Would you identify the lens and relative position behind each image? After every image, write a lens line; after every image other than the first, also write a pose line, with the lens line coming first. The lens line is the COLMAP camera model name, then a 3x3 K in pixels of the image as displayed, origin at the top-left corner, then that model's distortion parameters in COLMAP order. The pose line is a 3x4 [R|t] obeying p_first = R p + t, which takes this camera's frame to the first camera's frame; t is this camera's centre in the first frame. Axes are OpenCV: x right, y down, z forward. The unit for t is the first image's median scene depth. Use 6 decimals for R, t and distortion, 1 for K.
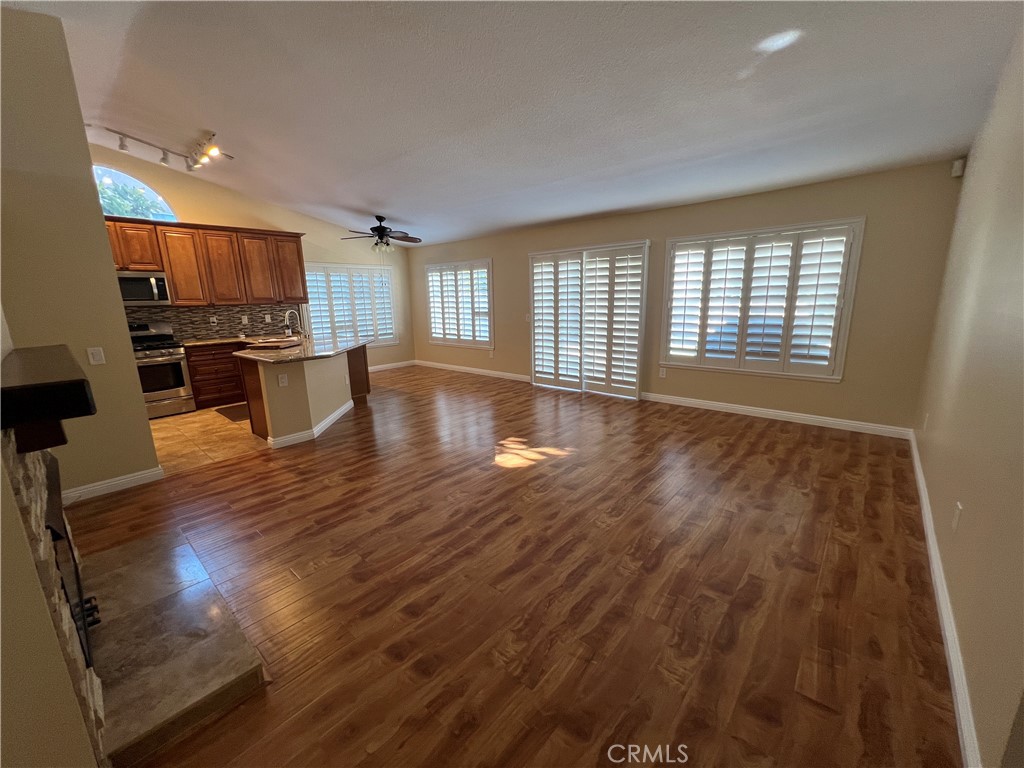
lens RADIAL K [[411.7, 0, 516.6], [0, 411.7, 386.6], [0, 0, 1]] dist [0.000262, -0.000061]
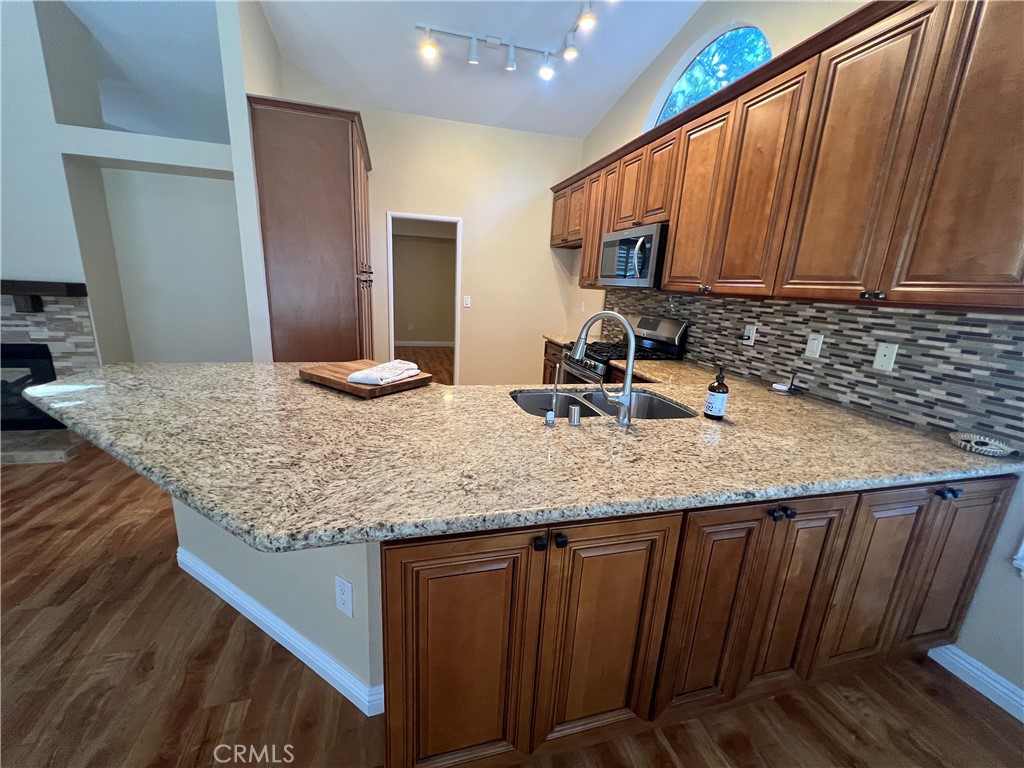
lens RADIAL K [[411.7, 0, 509.9], [0, 411.7, 383.0], [0, 0, 1]] dist [0.000262, -0.000061]
pose [[-0.562299, 0.190549, -0.804681, -0.259599], [-0.215970, 0.905477, 0.365334, -0.209709], [0.798234, 0.379214, -0.467996, 1.001065]]
